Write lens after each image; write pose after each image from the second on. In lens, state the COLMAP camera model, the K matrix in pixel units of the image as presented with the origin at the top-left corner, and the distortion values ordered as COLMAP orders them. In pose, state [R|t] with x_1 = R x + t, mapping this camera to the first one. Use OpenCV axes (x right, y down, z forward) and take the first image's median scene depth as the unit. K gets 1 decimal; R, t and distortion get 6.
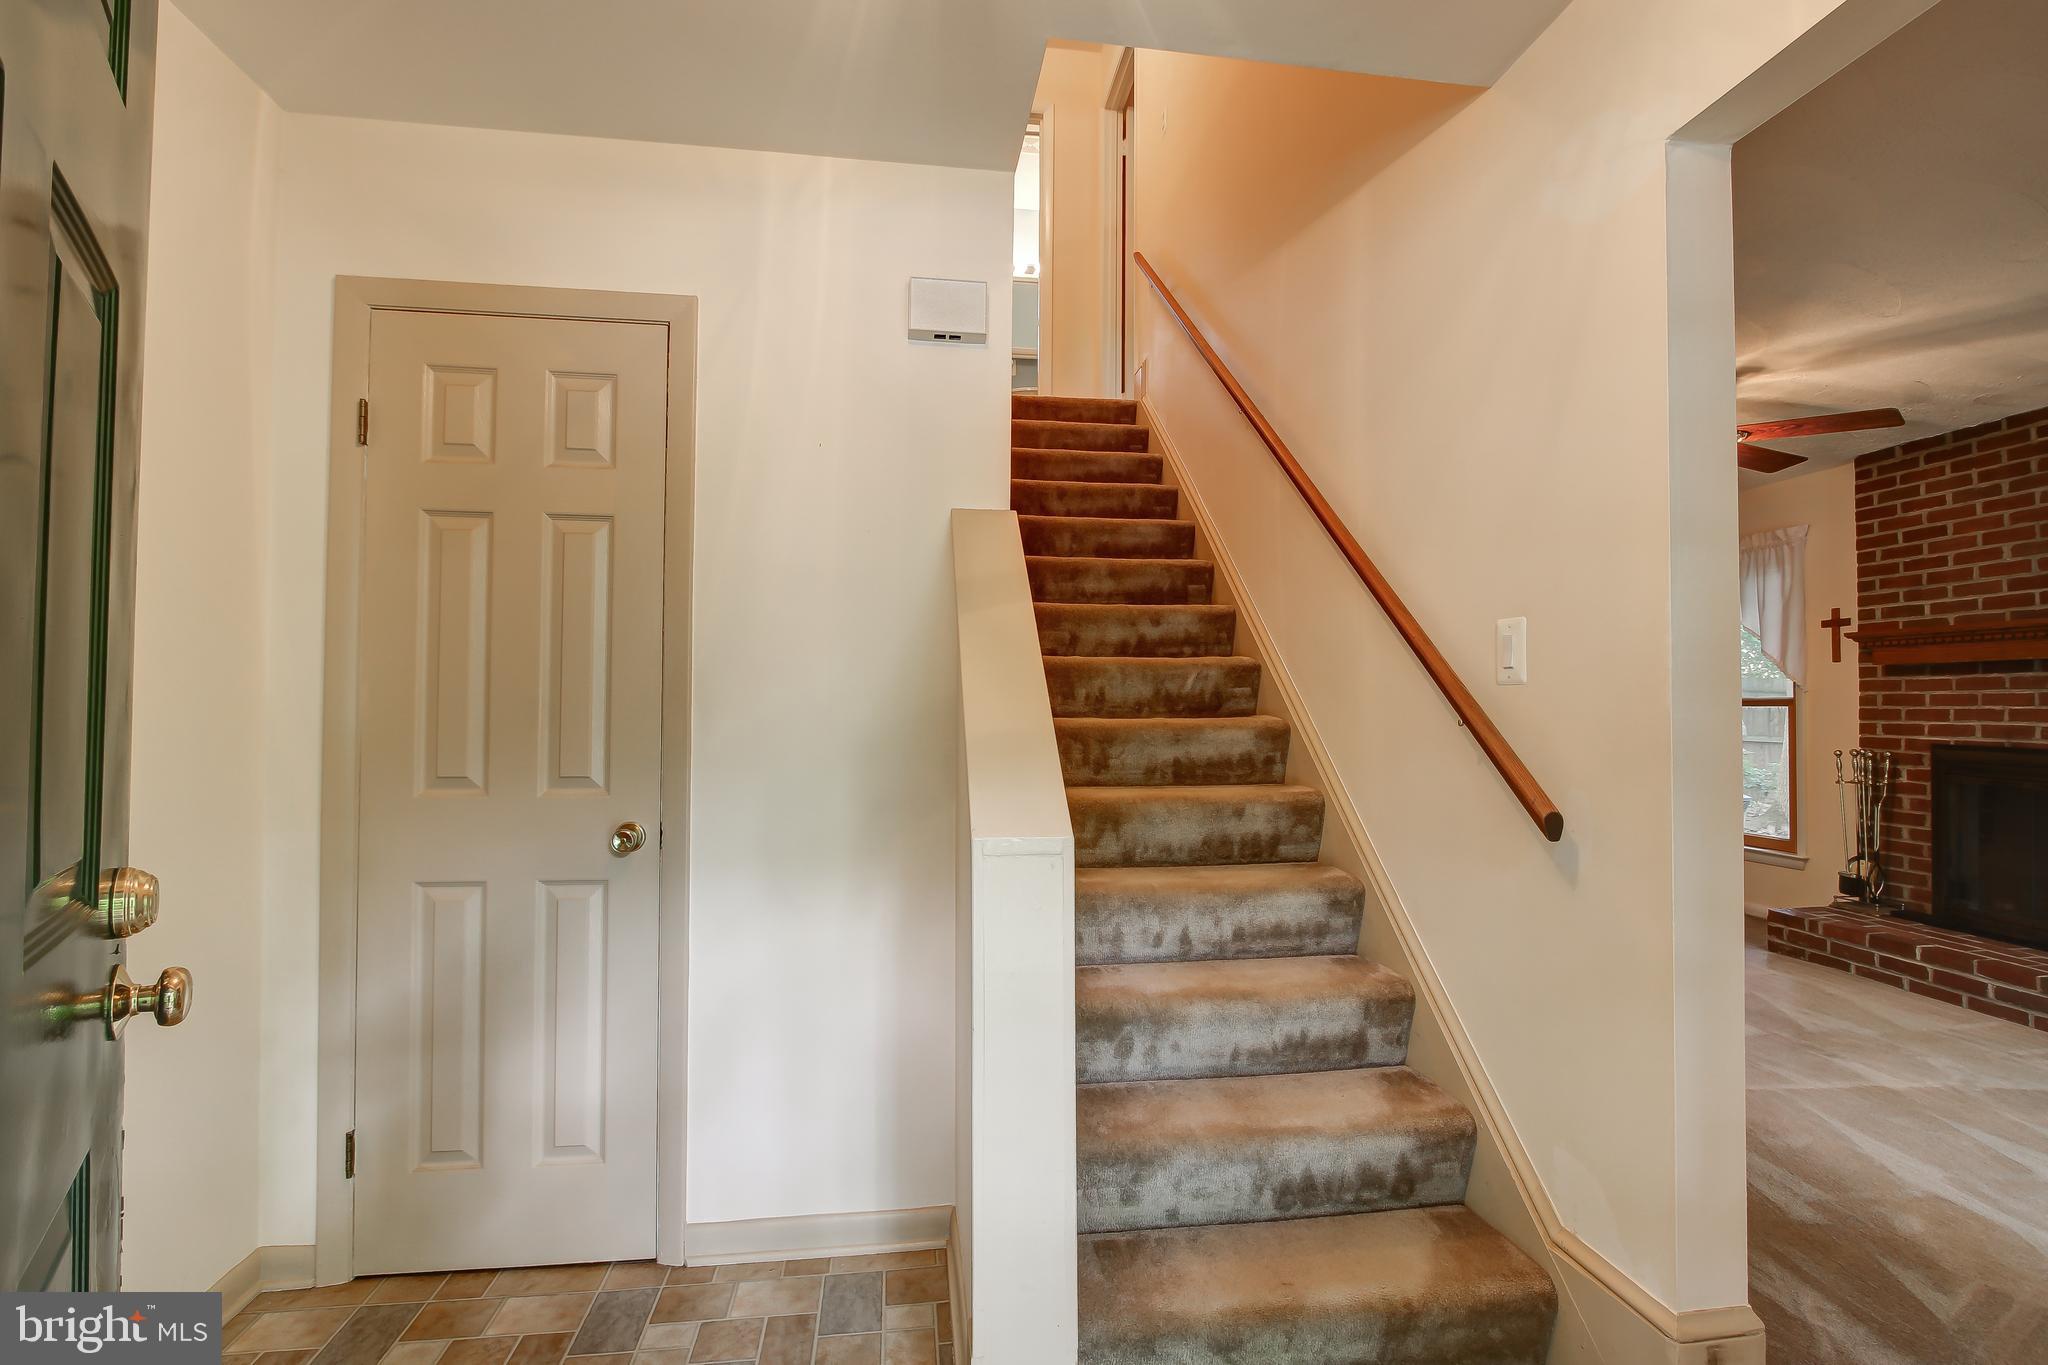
lens RADIAL K [[949.0, 0, 1036.4], [0, 949.0, 686.0], [0, 0, 1]] dist [-0.017814, 0.004604]
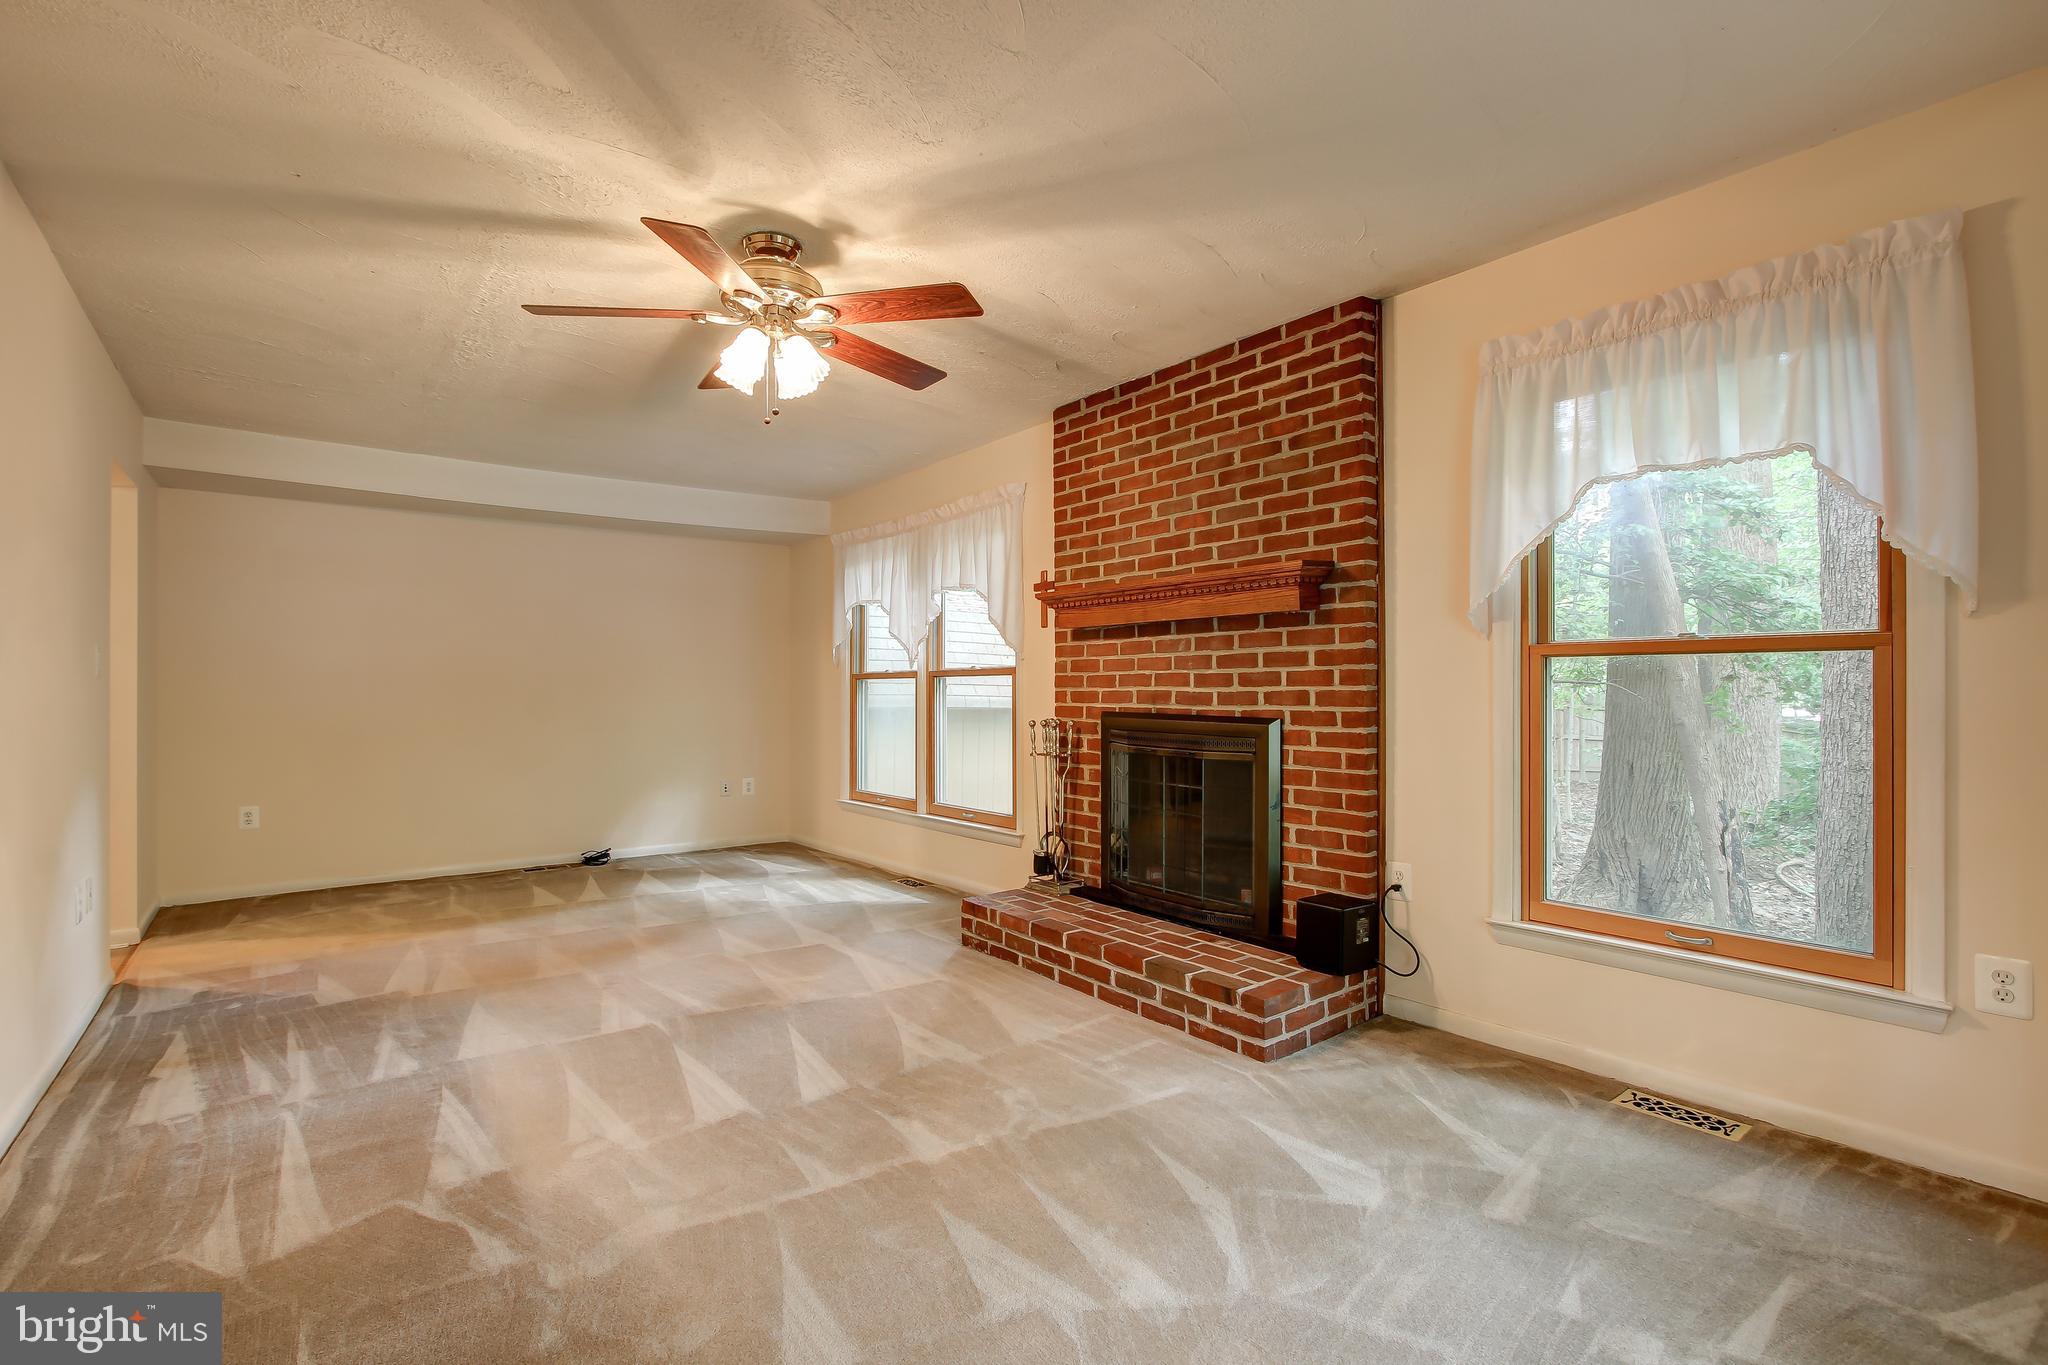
lens RADIAL K [[949.0, 0, 1019.6], [0, 949.0, 687.6], [0, 0, 1]] dist [-0.017814, 0.004604]
pose [[0.869334, -0.009477, 0.494135, 0.392033], [-0.000203, 0.999809, 0.019533, 0.018246], [-0.494225, -0.017081, 0.869166, 0.194825]]
